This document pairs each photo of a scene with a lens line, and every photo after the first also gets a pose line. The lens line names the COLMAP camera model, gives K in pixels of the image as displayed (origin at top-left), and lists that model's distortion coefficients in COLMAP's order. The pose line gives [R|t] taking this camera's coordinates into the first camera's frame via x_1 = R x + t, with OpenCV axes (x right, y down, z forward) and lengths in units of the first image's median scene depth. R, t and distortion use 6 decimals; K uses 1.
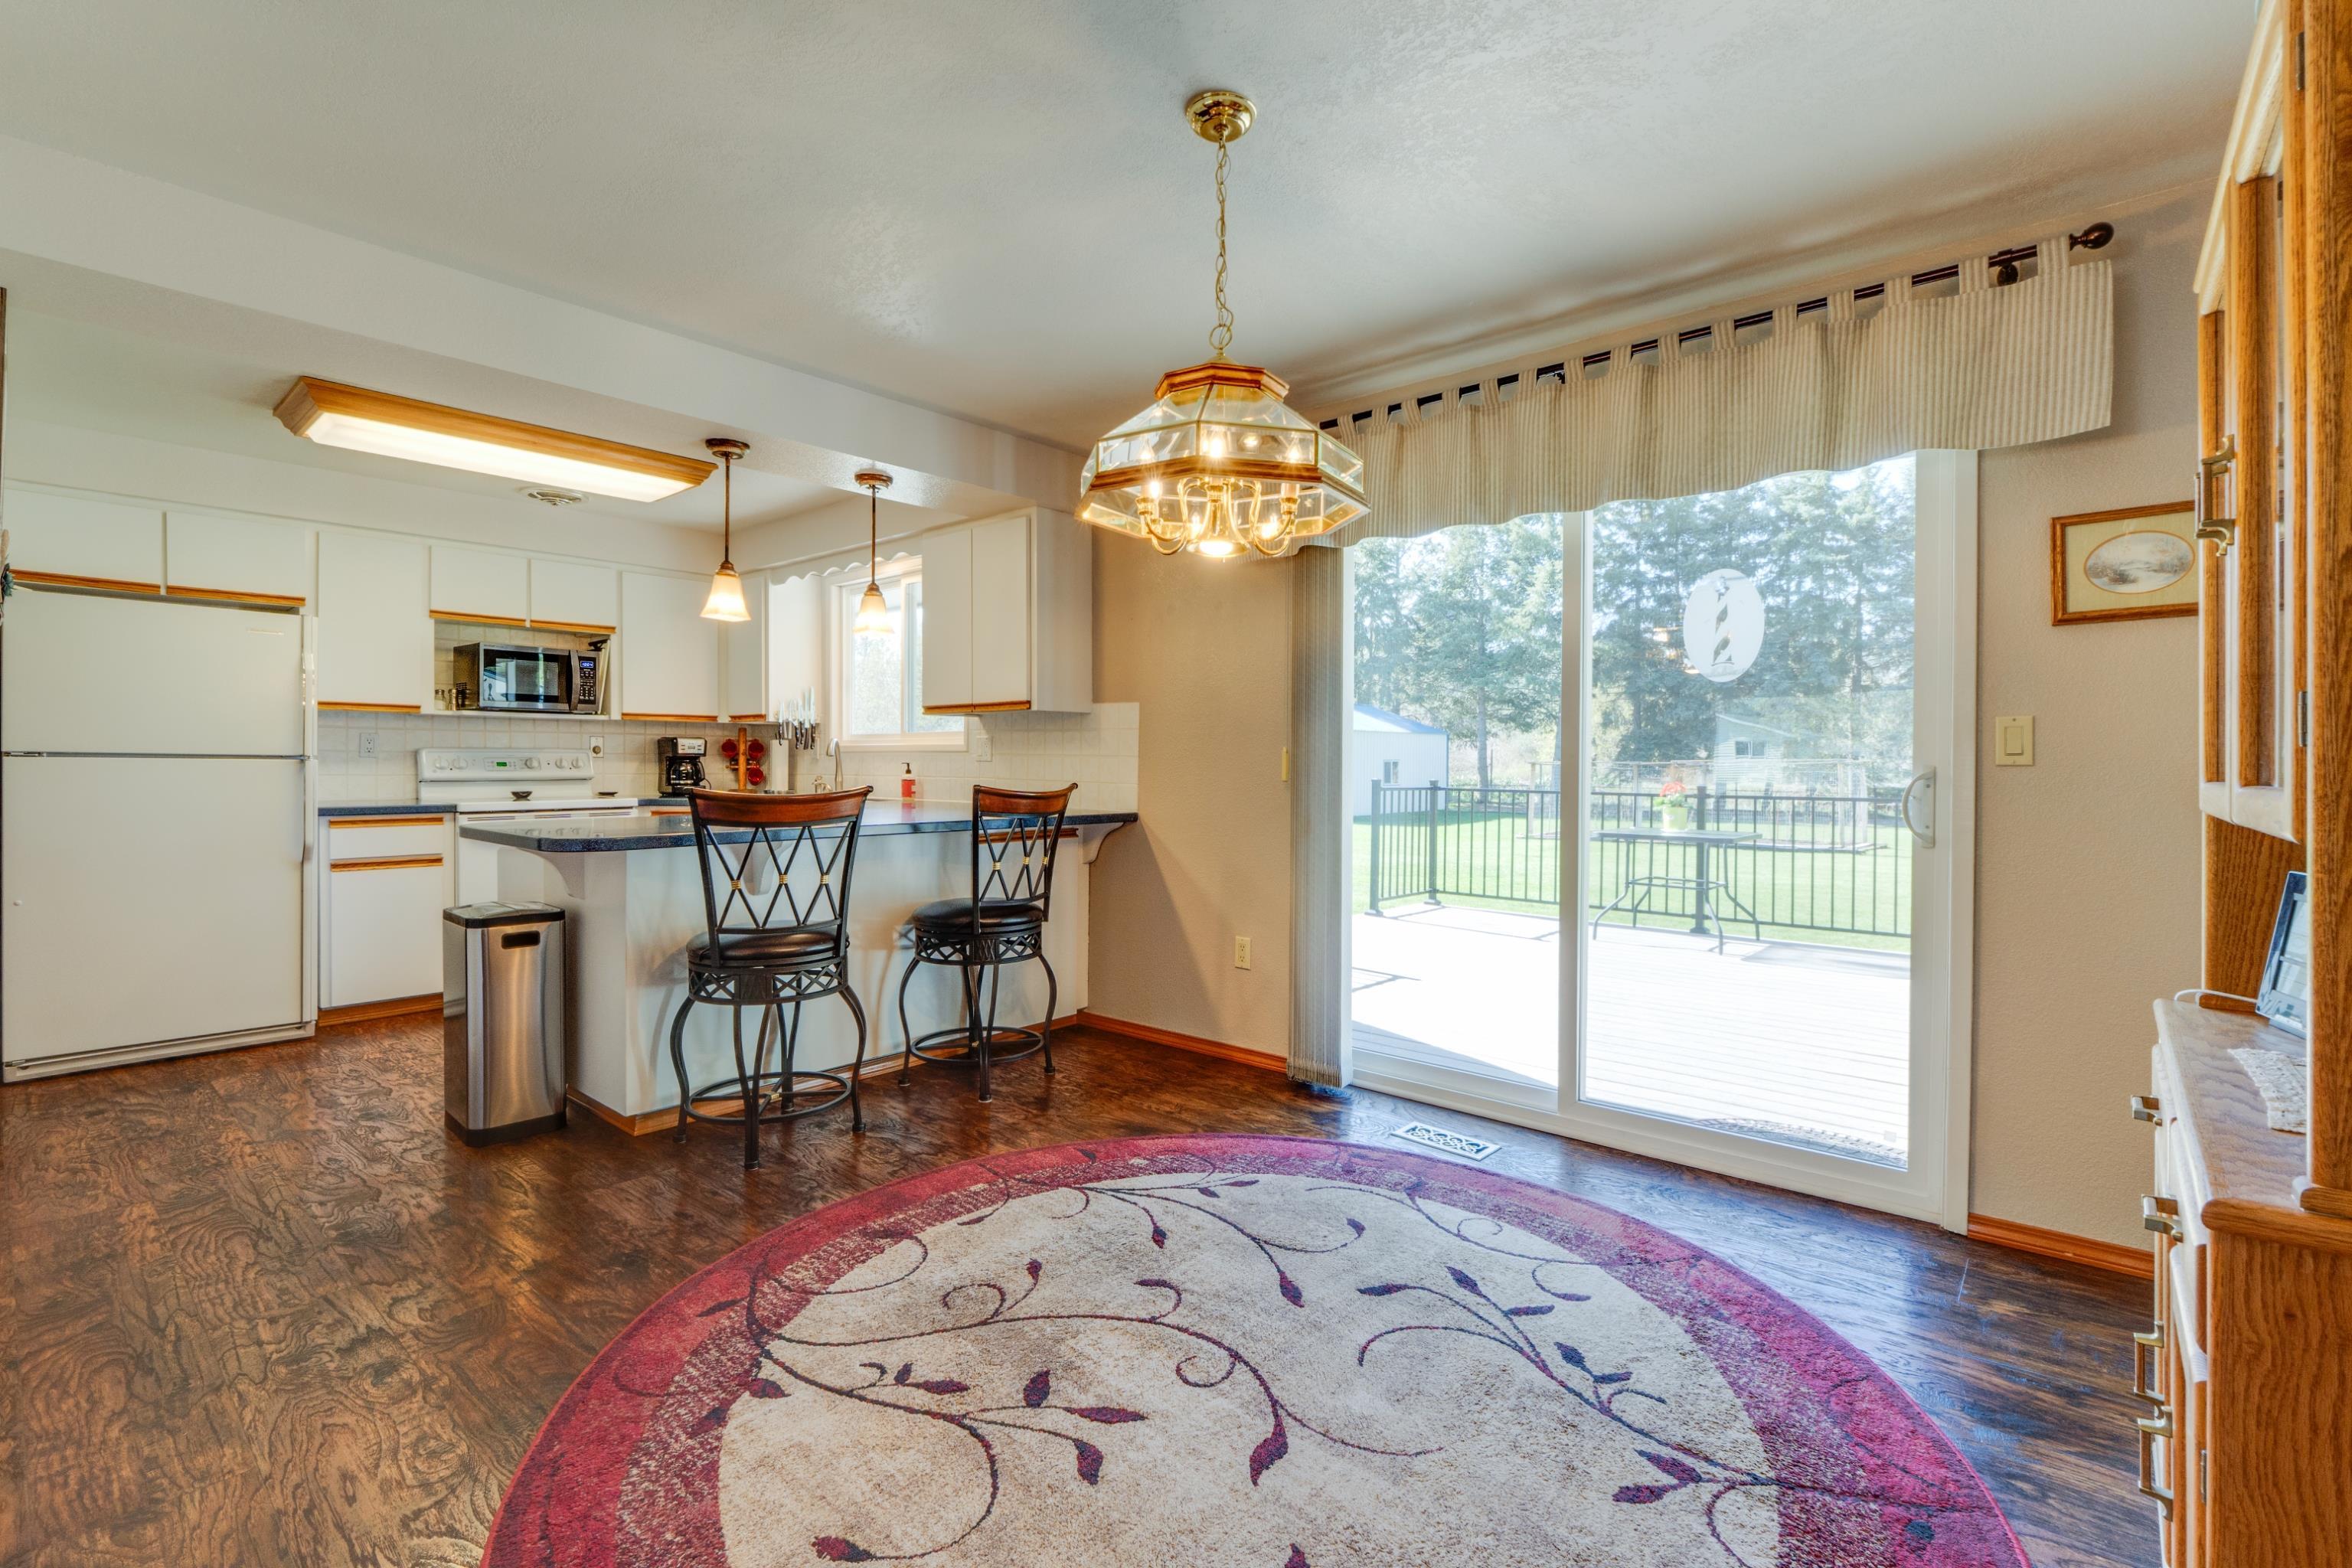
lens RADIAL K [[1045.3, 0, 1180.2], [0, 1045.3, 778.0], [0, 0, 1]] dist [-0.008054, -0.000648]
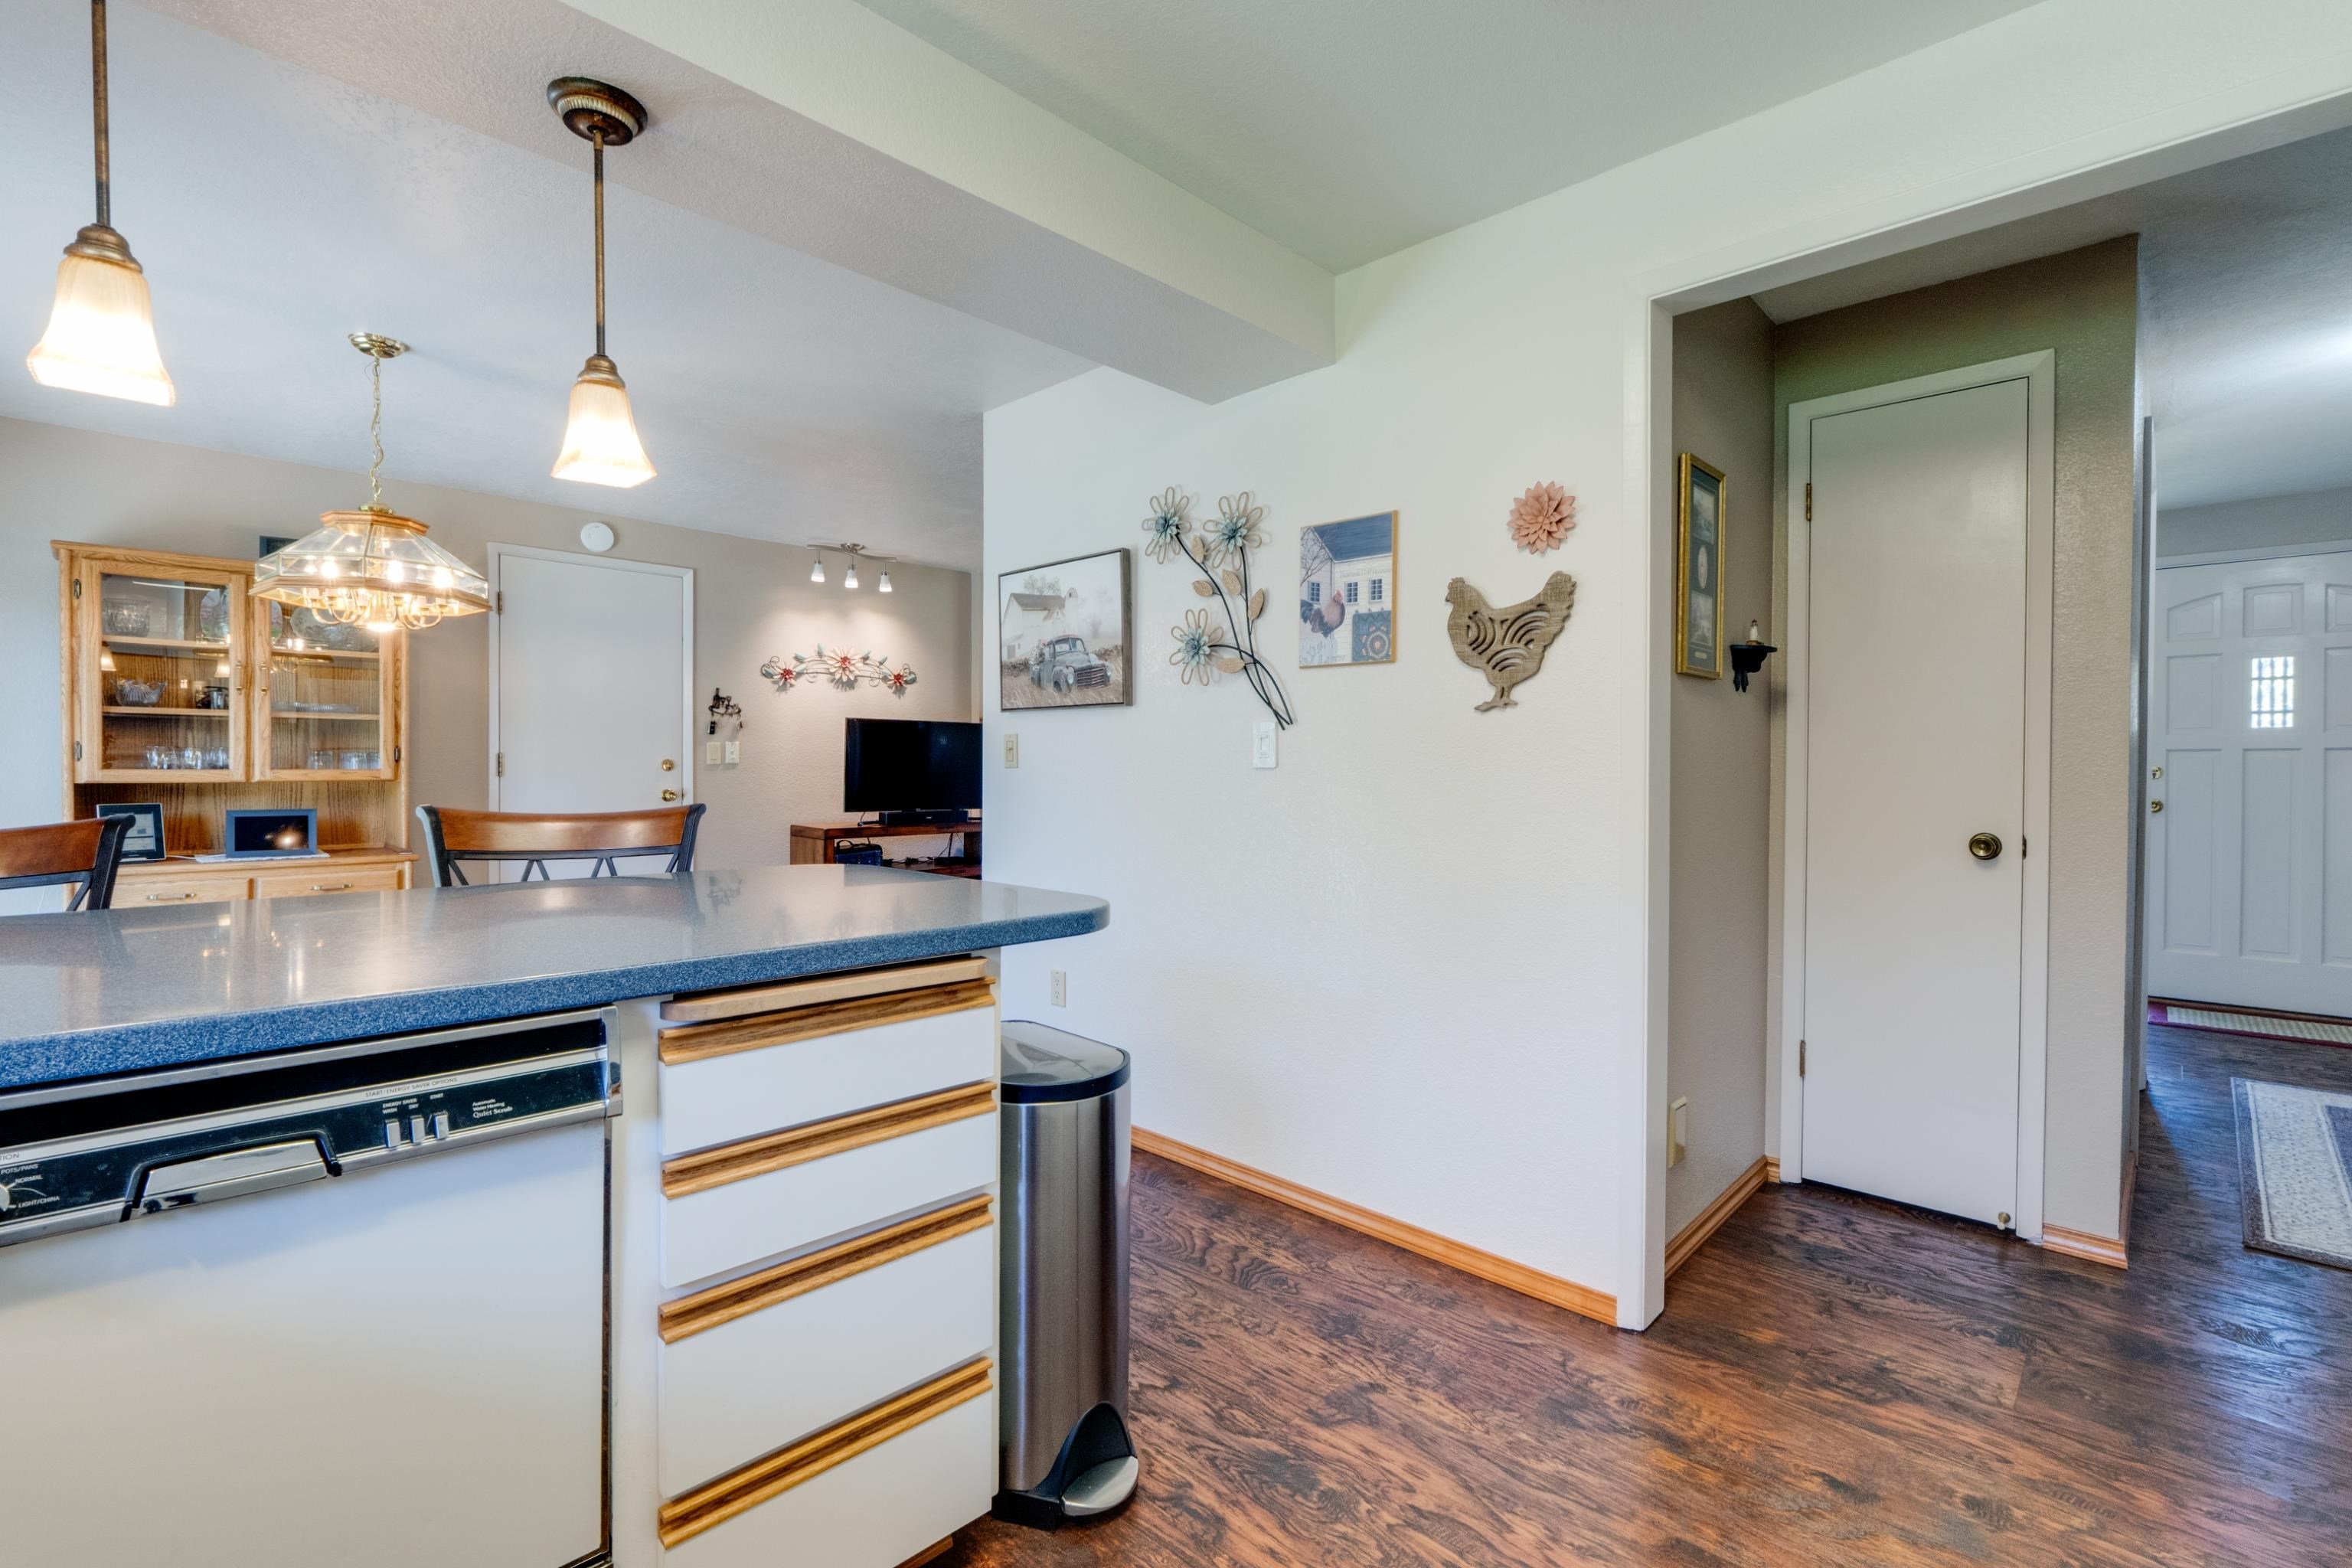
lens RADIAL K [[1045.3, 0, 1182.0], [0, 1045.3, 772.7], [0, 0, 1]] dist [-0.008054, -0.000648]
pose [[-0.998479, -0.010647, 0.054093, -0.976133], [-0.009445, 0.999704, 0.022434, -0.040106], [-0.054316, 0.021889, -0.998284, 1.962305]]
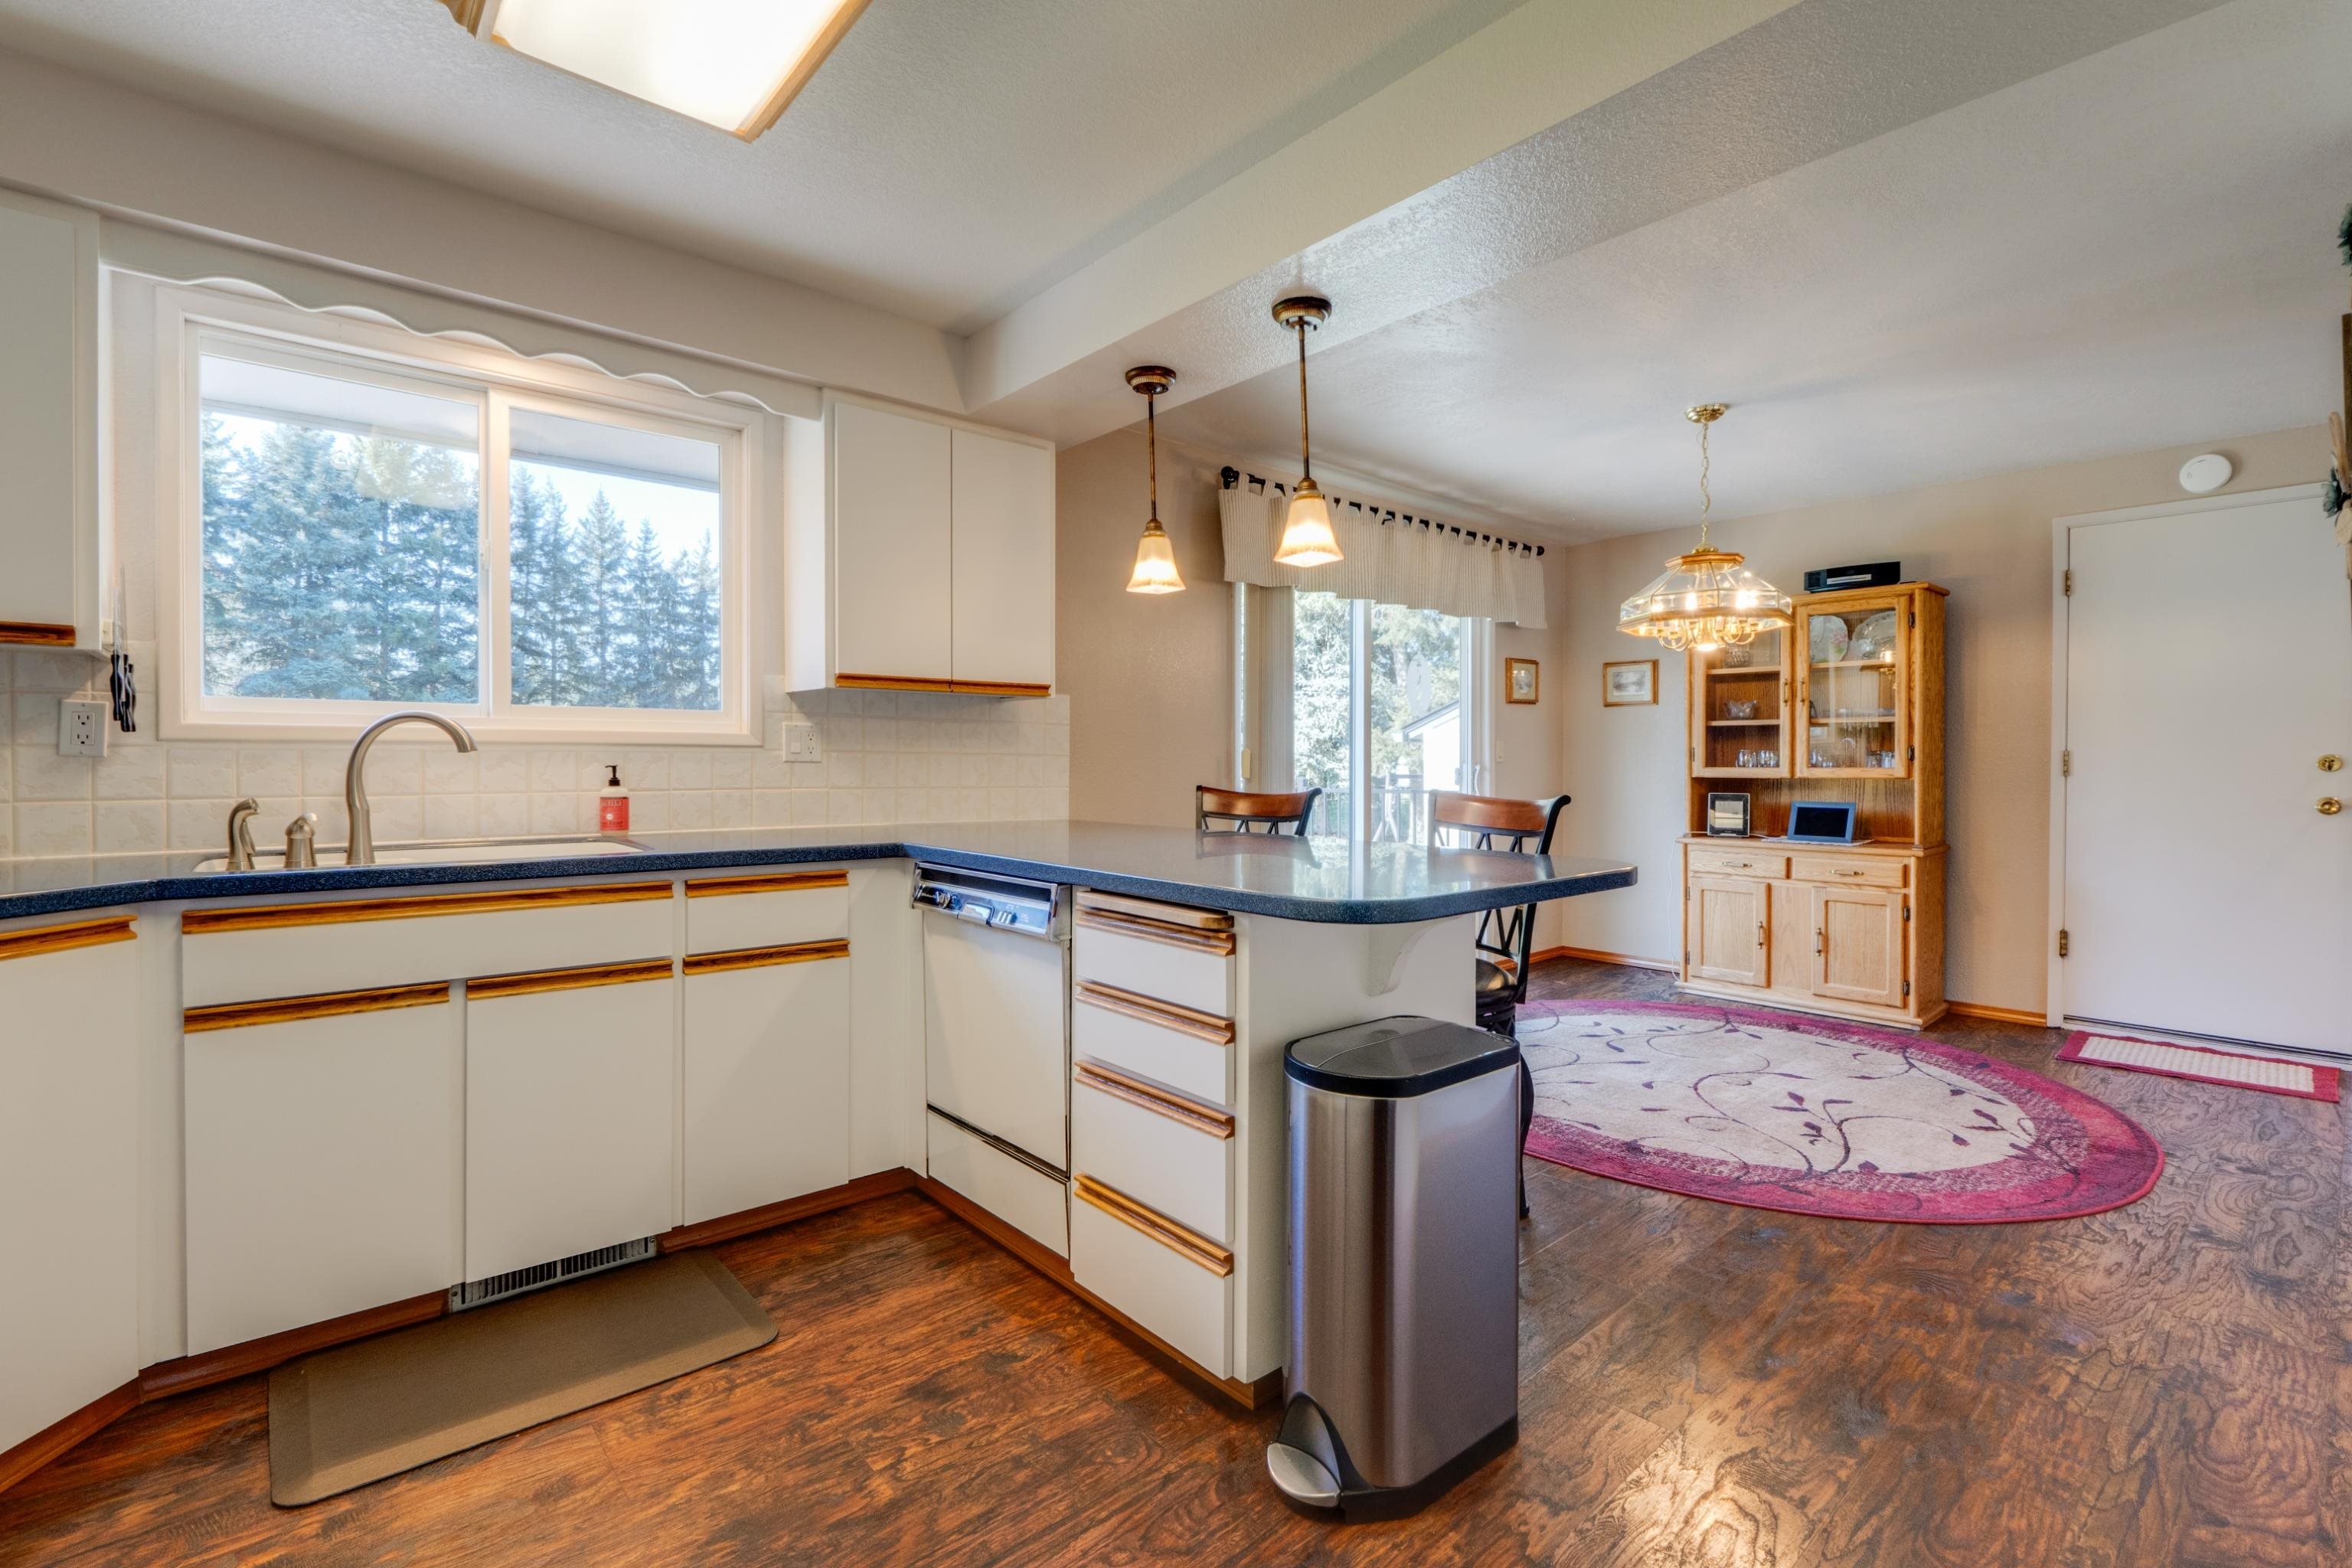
lens RADIAL K [[1045.3, 0, 1185.5], [0, 1045.3, 780.0], [0, 0, 1]] dist [-0.008054, -0.000648]
pose [[0.137942, -0.021263, 0.990212, -1.526083], [0.015061, 0.999699, 0.019369, -0.027743], [-0.990326, 0.012242, 0.138221, 1.319758]]
